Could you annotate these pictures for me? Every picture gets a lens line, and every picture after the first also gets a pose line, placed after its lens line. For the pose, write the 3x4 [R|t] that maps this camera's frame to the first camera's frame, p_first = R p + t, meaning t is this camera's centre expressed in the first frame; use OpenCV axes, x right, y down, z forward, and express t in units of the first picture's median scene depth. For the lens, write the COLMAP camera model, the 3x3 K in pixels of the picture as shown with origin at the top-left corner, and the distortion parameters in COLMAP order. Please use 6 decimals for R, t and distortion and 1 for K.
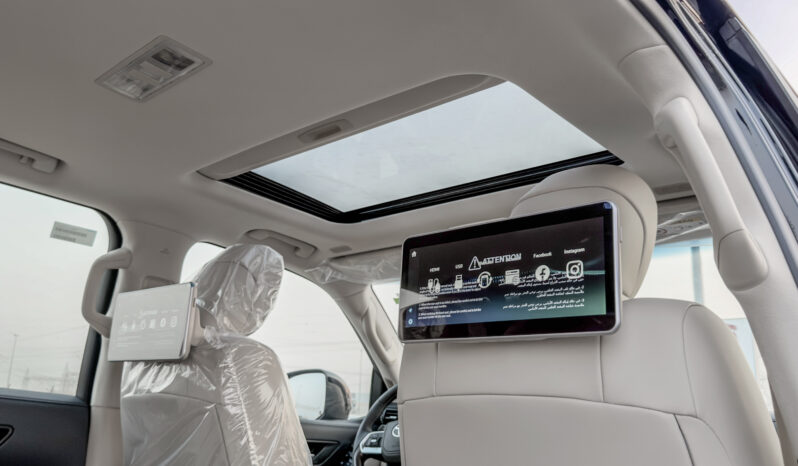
lens RADIAL K [[700.0, 0, 399.0], [0, 700.0, 233.0], [0, 0, 1]] dist [0.059793, -0.170603]
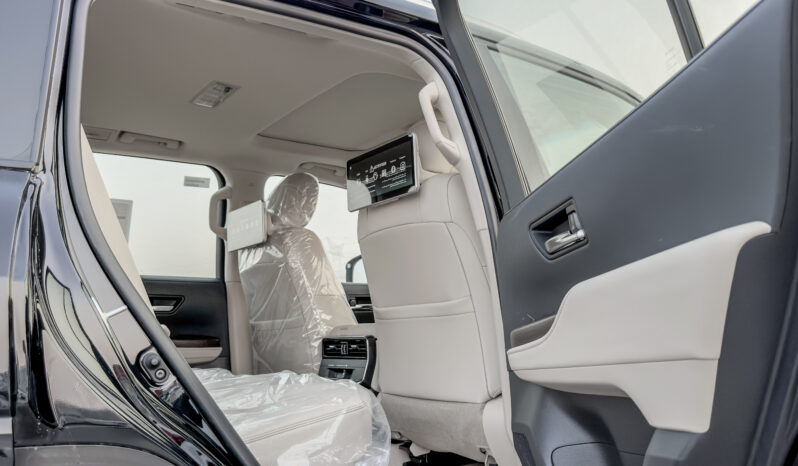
lens RADIAL K [[700.0, 0, 399.0], [0, 700.0, 233.0], [0, 0, 1]] dist [0.059793, -0.170603]
pose [[0.974721, -0.127713, -0.183325, 0.335913], [0.149939, 0.982222, 0.112952, 0.004502], [0.165640, -0.137584, 0.976542, -0.643428]]
